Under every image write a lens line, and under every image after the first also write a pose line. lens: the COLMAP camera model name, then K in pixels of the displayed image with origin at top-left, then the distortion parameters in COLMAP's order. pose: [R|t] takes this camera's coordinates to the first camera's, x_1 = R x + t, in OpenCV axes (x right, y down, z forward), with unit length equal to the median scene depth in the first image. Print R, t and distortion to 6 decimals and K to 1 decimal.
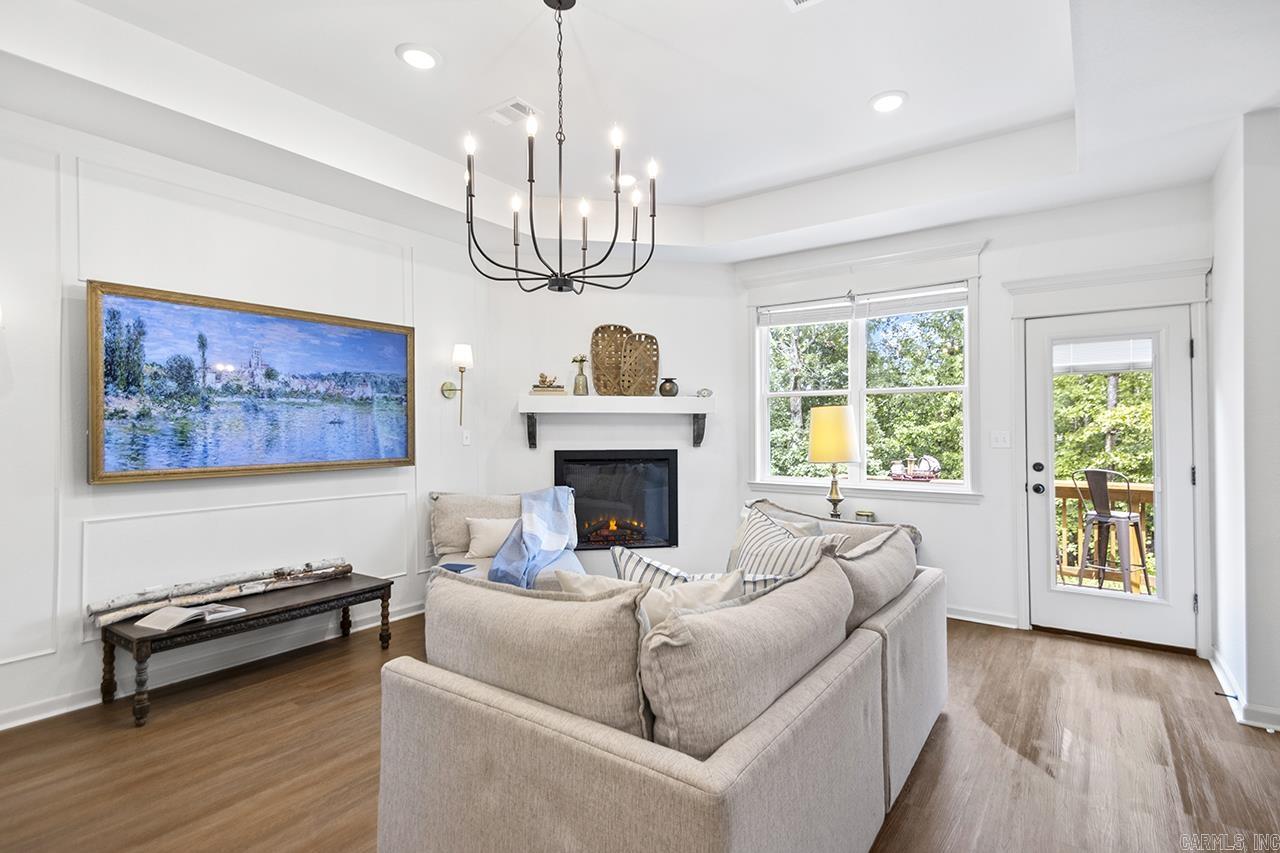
lens RADIAL K [[618.2, 0, 628.7], [0, 618.2, 420.5], [0, 0, 1]] dist [0.030020, -0.000759]
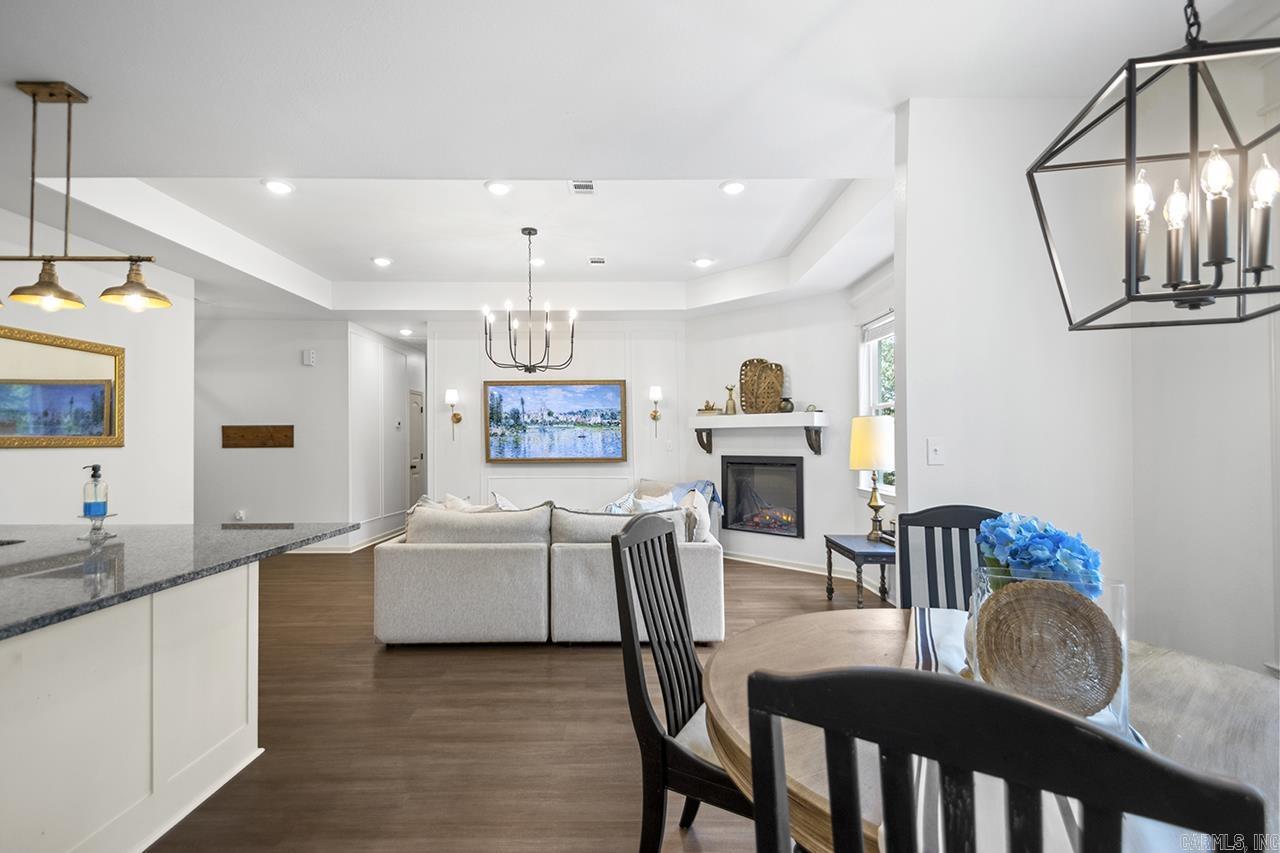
lens RADIAL K [[594.0, 0, 617.1], [0, 594.0, 451.0], [0, 0, 1]] dist [0.000784, -0.000054]
pose [[0.562060, 0.013299, -0.826990, 0.958639], [0.015331, 0.999531, 0.026493, 0.000312], [0.826955, -0.027569, 0.561592, 0.069077]]
